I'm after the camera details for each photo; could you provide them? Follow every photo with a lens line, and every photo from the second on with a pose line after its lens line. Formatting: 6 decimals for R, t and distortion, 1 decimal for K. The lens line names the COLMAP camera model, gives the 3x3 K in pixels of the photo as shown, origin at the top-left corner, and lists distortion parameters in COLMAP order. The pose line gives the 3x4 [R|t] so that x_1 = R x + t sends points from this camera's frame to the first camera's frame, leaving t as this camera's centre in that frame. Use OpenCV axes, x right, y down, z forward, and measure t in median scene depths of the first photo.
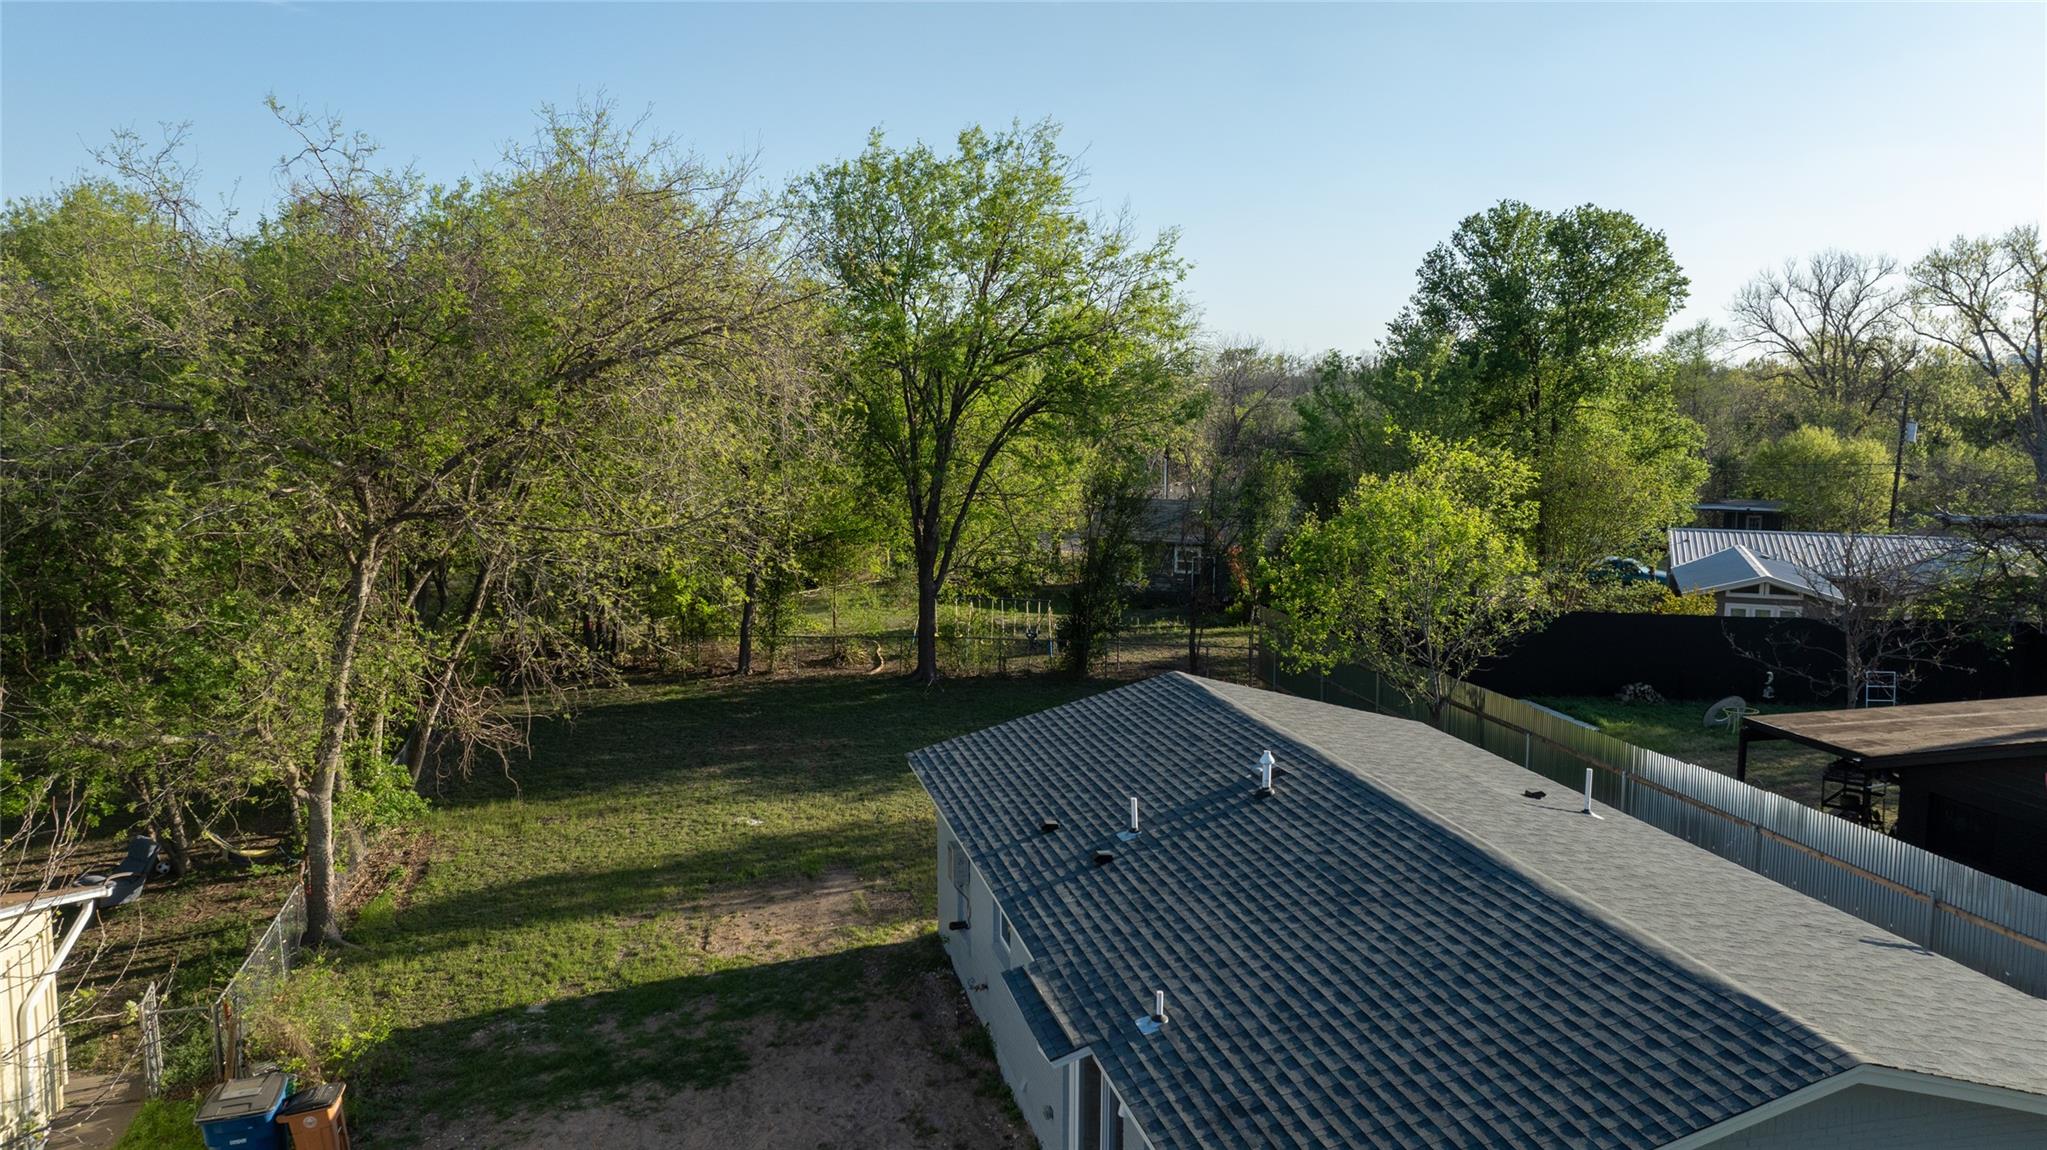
lens RADIAL K [[1454.7, 0, 1030.9], [0, 1454.7, 582.7], [0, 0, 1]] dist [-0.004670, 0.002419]
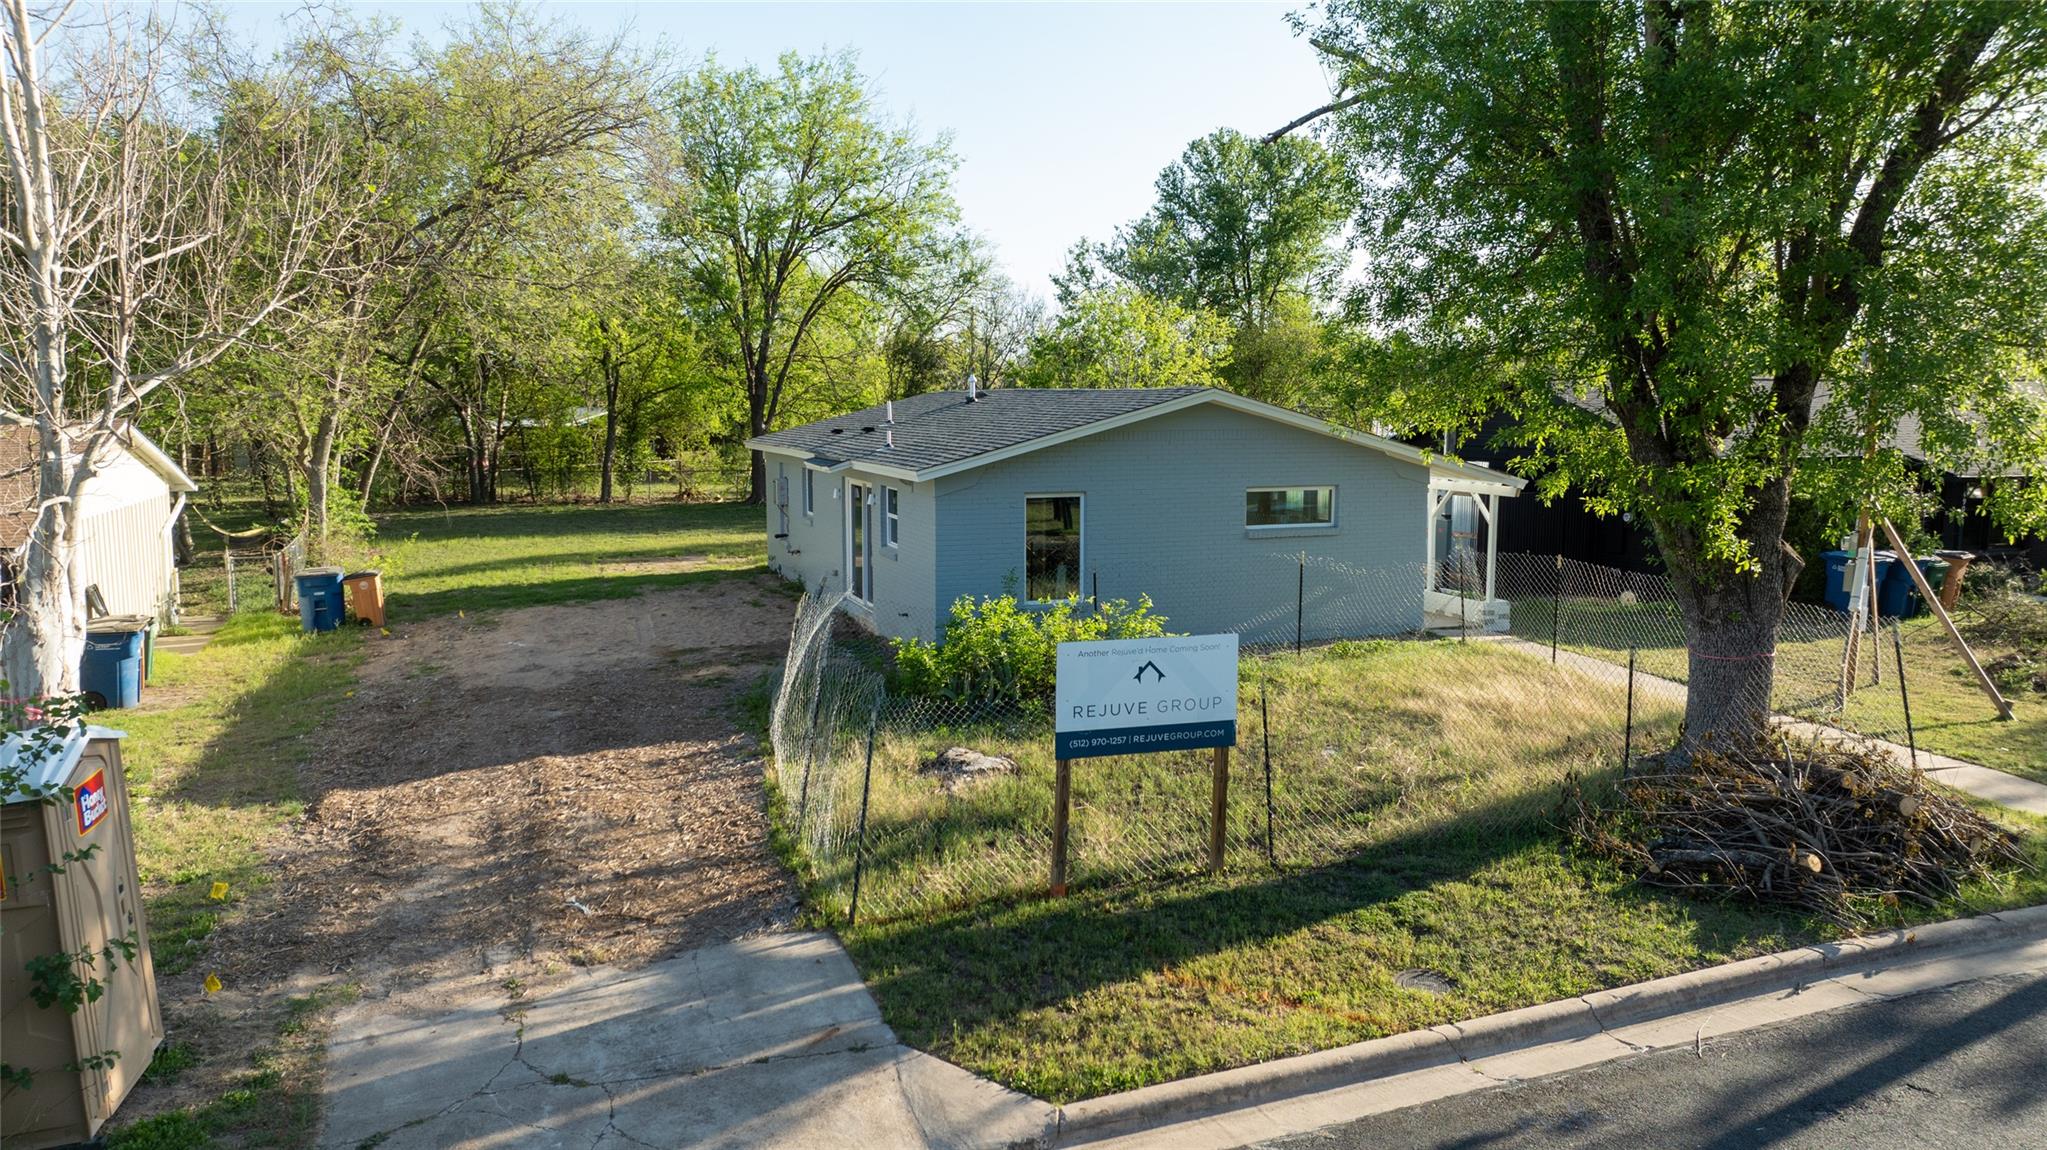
lens RADIAL K [[1454.7, 0, 1019.2], [0, 1454.7, 563.3], [0, 0, 1]] dist [-0.004670, 0.002419]
pose [[0.994480, -0.016328, 0.103652, 0.018988], [0.018342, 0.999661, -0.018504, 0.152316], [-0.103315, 0.020303, 0.994441, -0.252555]]
